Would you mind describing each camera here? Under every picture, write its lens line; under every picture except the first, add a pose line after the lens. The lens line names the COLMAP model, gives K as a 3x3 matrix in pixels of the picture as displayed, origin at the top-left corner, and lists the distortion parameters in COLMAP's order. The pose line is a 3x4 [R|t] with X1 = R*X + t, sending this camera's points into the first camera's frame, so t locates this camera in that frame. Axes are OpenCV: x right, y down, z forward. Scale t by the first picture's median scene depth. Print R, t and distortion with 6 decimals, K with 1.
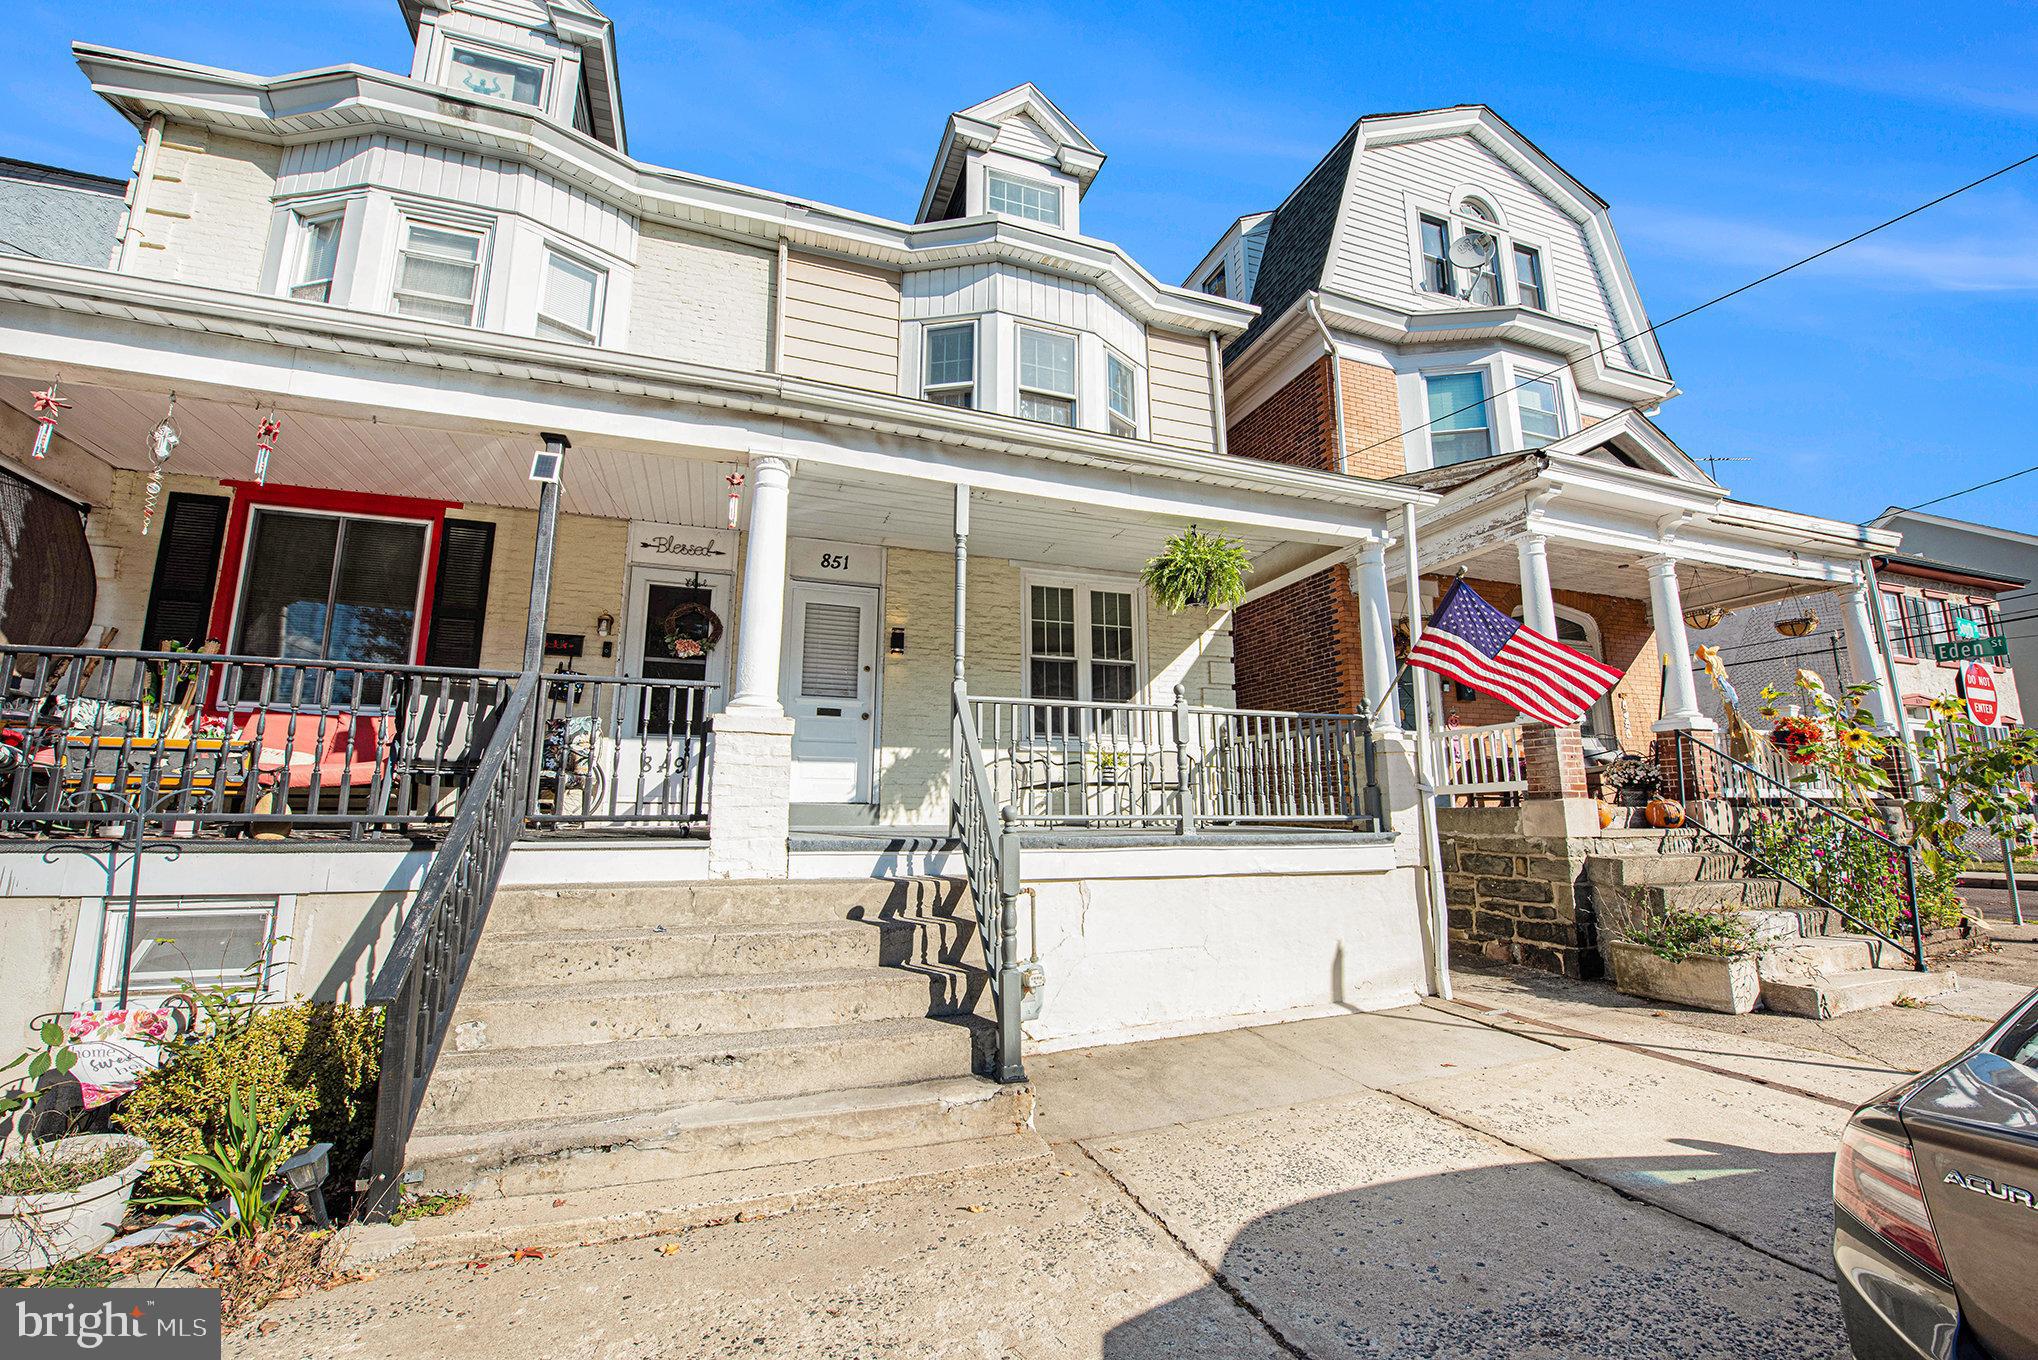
lens RADIAL K [[813.2, 0, 1014.9], [0, 813.2, 677.3], [0, 0, 1]] dist [-0.011778, -0.002263]
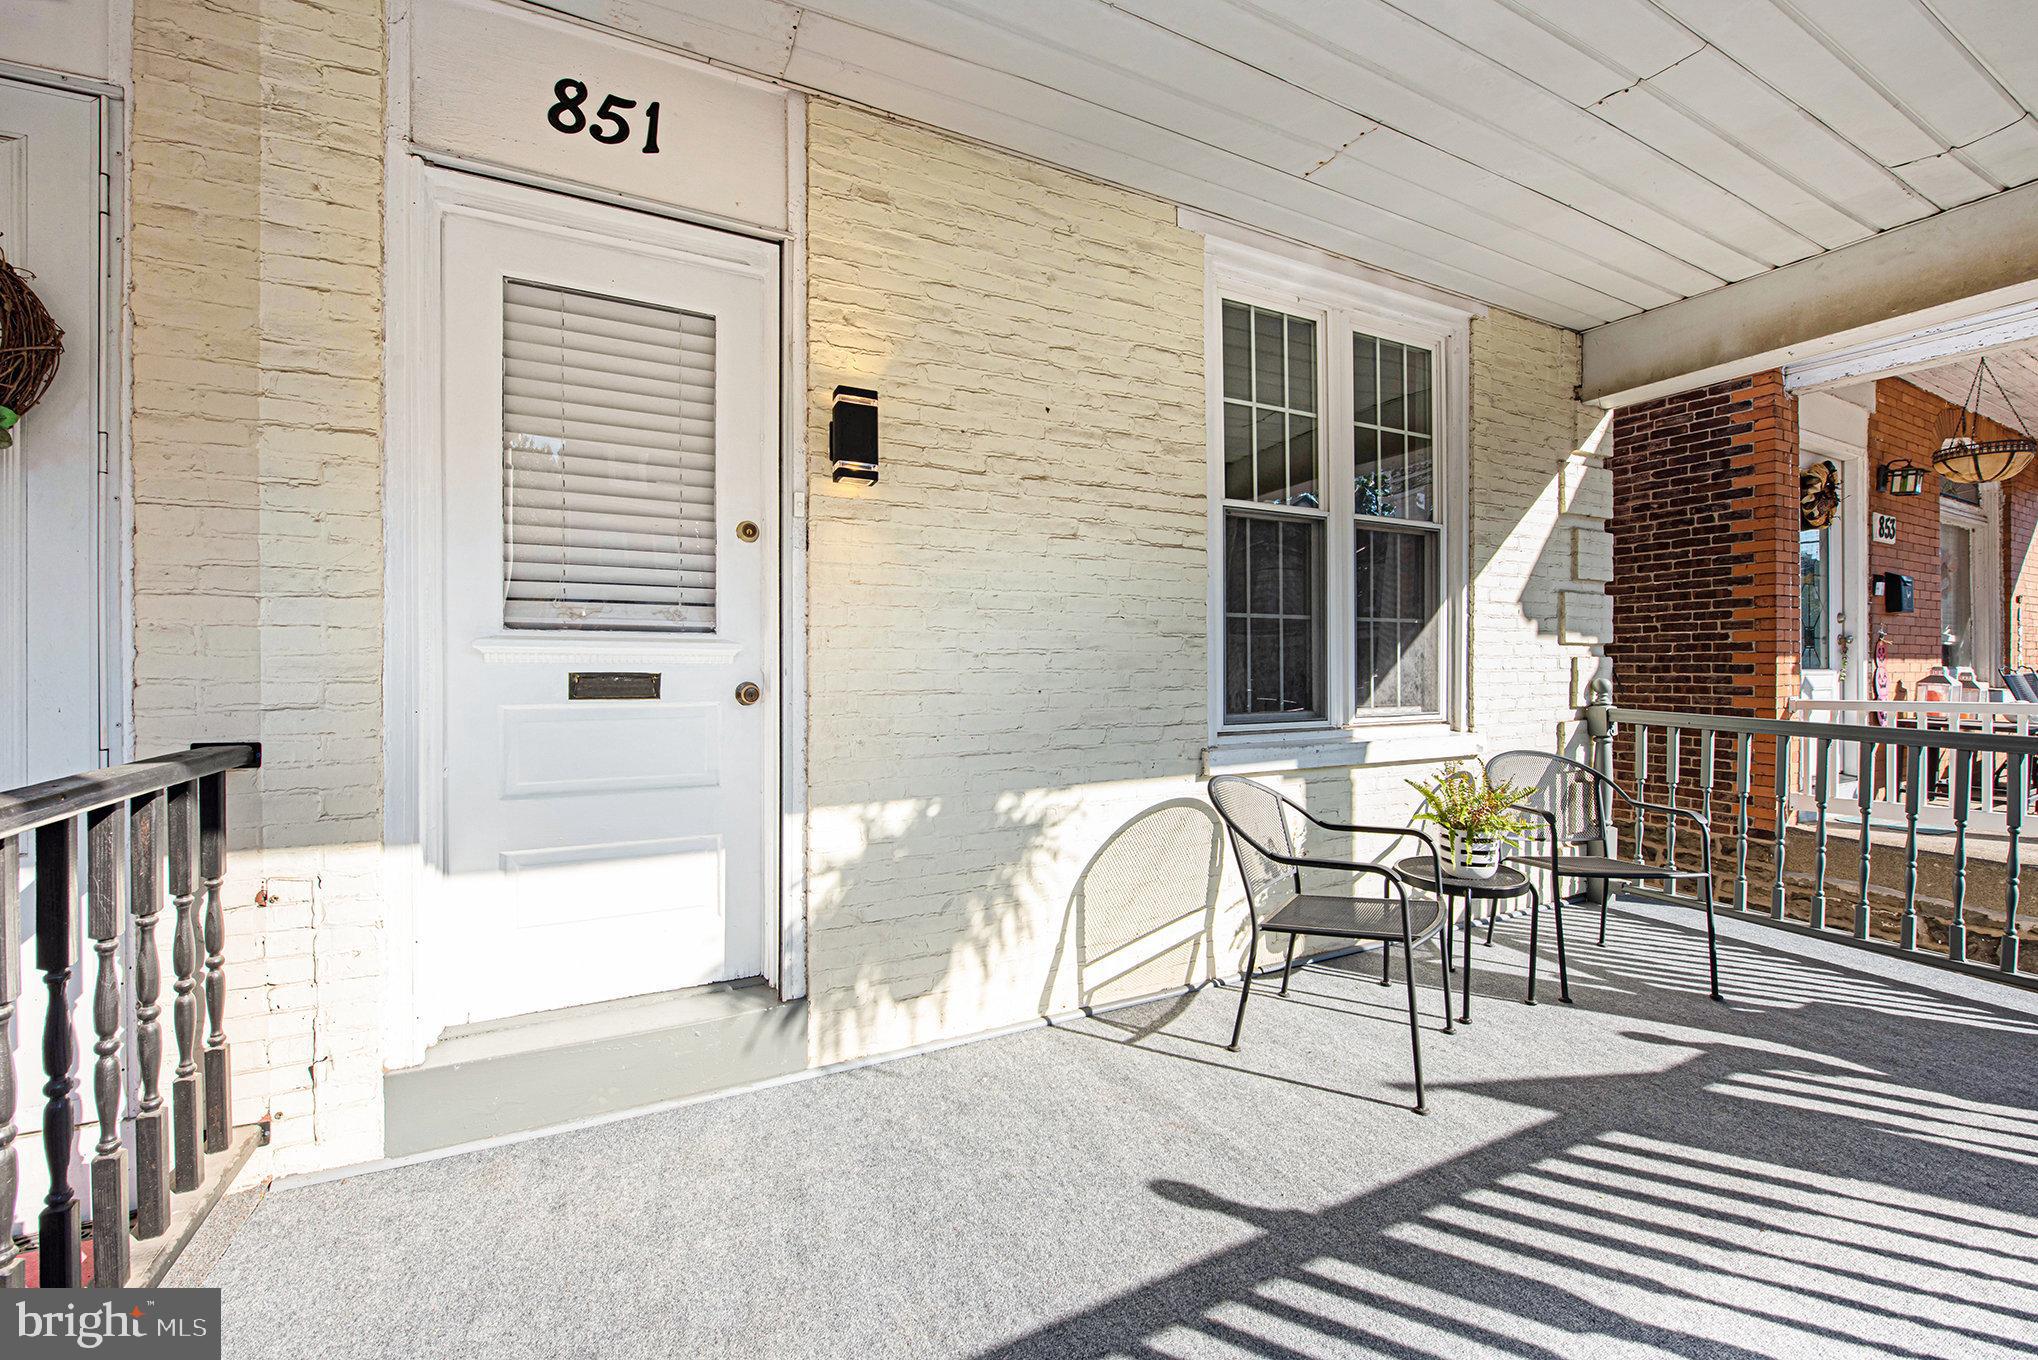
lens RADIAL K [[813.2, 0, 1030.4], [0, 813.2, 682.4], [0, 0, 1]] dist [-0.011778, -0.002263]
pose [[0.990288, -0.001705, 0.139020, -0.119517], [-0.024862, 0.981635, 0.189140, -0.014576], [-0.136789, -0.190759, 0.972059, 0.679048]]
